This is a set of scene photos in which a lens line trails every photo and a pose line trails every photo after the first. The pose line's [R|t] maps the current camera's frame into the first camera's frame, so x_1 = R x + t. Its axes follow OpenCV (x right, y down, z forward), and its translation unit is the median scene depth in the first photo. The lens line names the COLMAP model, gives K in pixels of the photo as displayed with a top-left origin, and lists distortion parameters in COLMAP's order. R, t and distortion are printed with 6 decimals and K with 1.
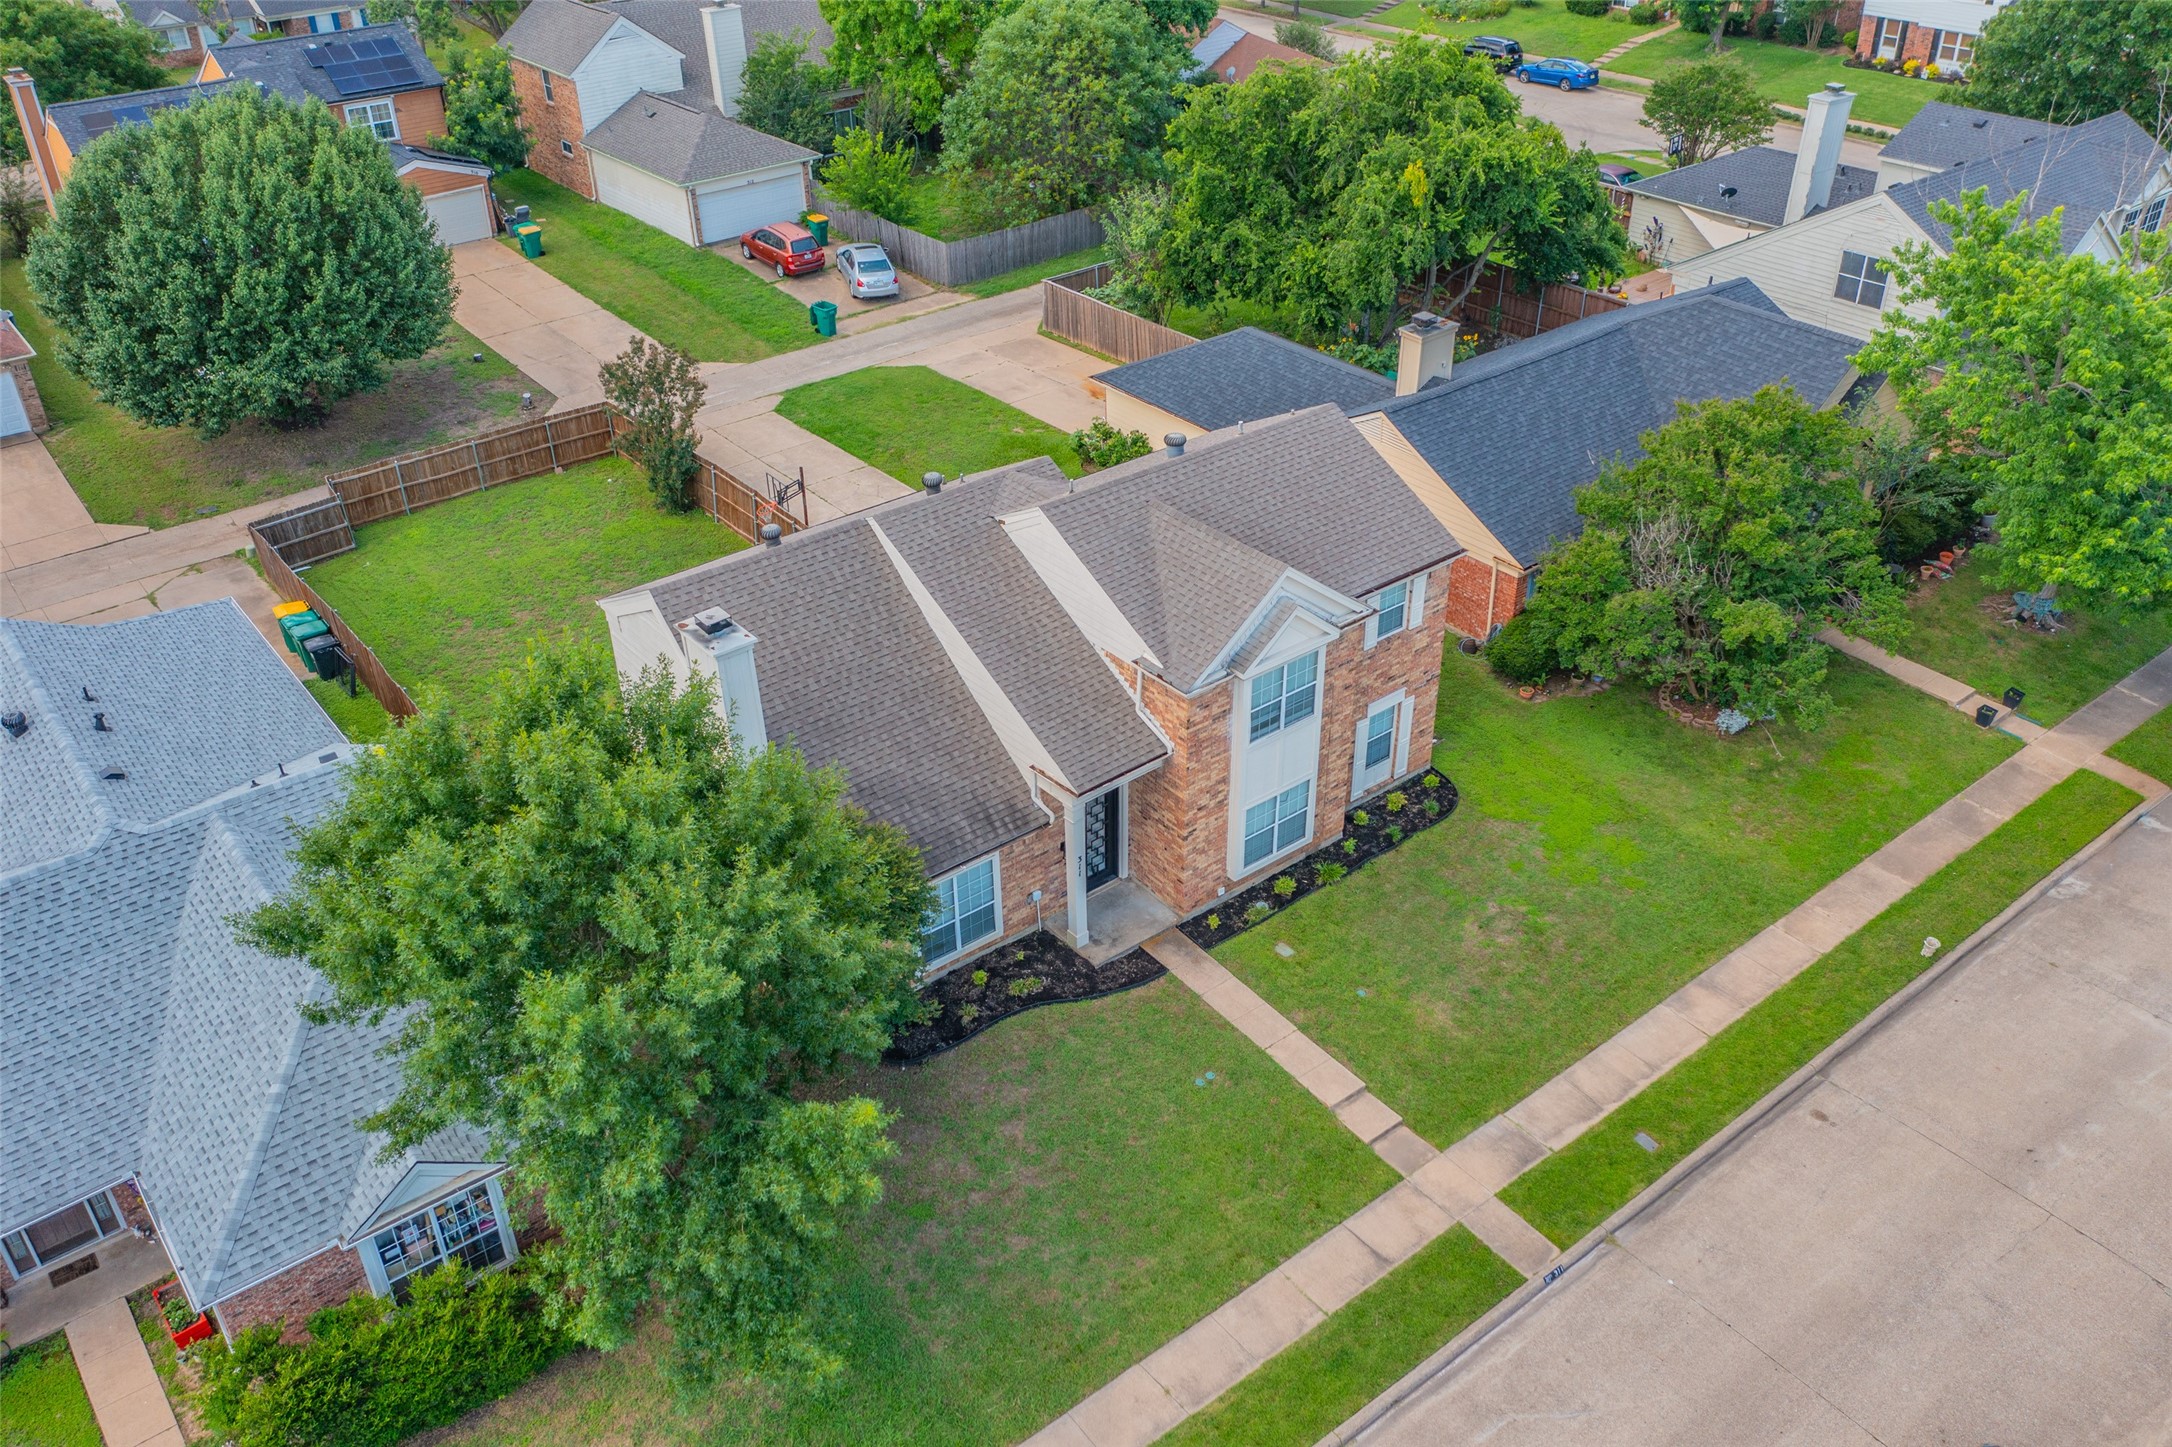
lens RADIAL K [[1775.0, 0, 1086.0], [0, 1775.0, 723.5], [0, 0, 1]] dist [-0.012022, -0.003173]
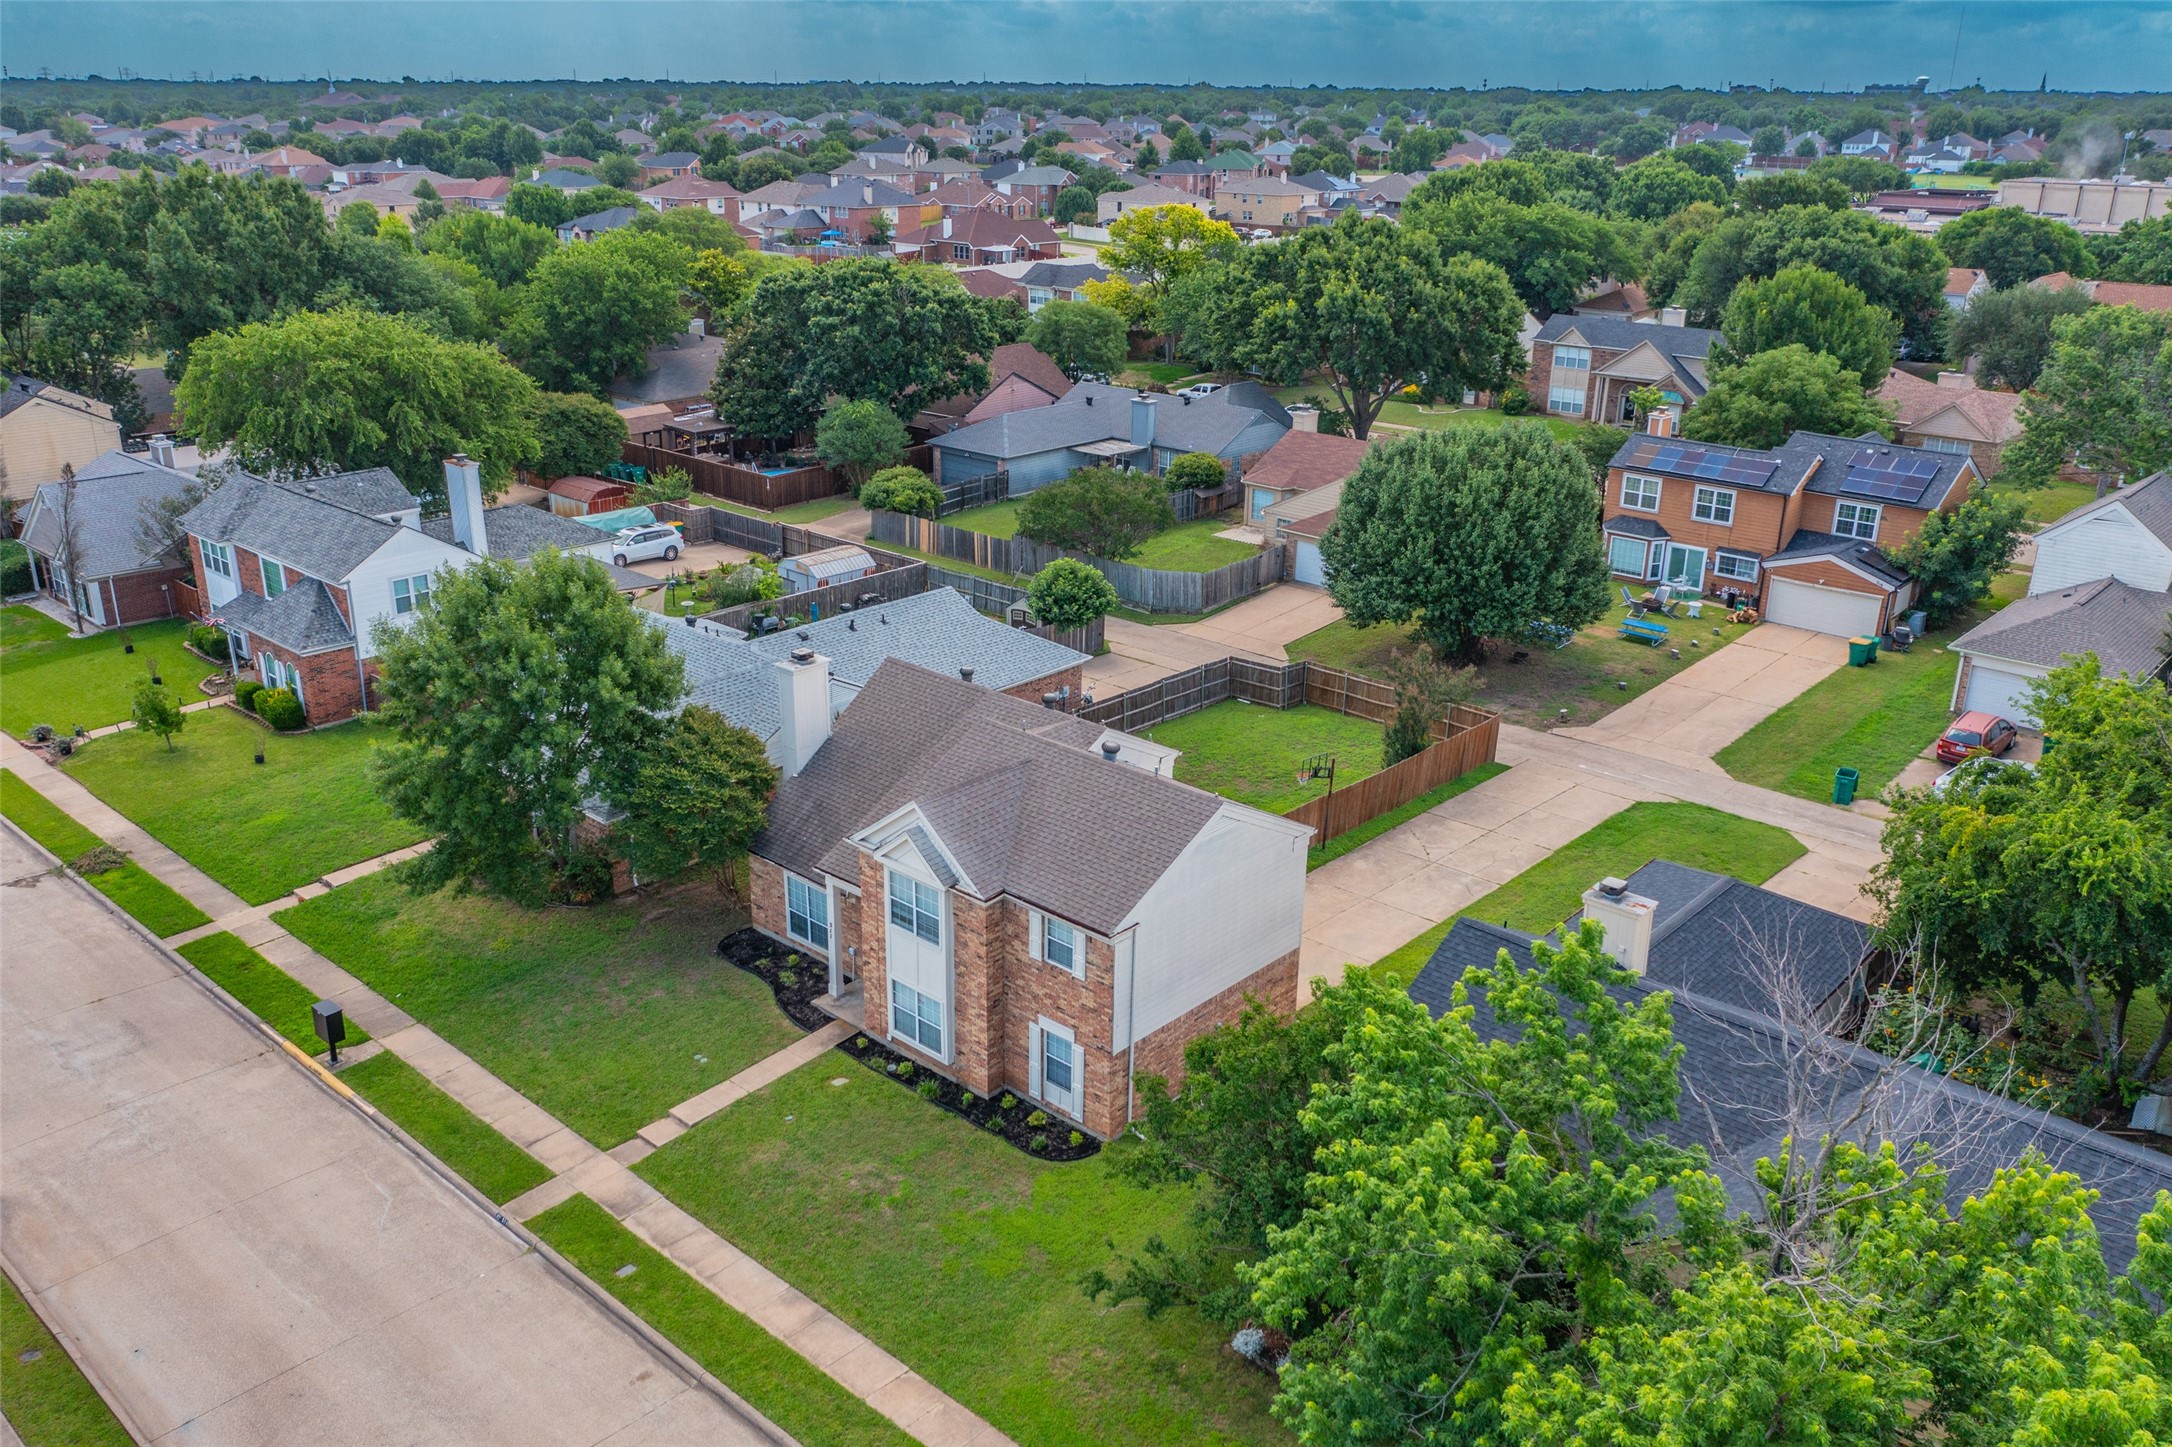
lens RADIAL K [[1709.8, 0, 1086.0], [0, 1709.8, 723.5], [0, 0, 1]] dist [-0.009777, 0.003916]
pose [[0.167800, 0.365564, -0.915536, 1.274990], [-0.543658, 0.809031, 0.223395, -0.488758], [0.822362, 0.460253, 0.334497, 0.681235]]
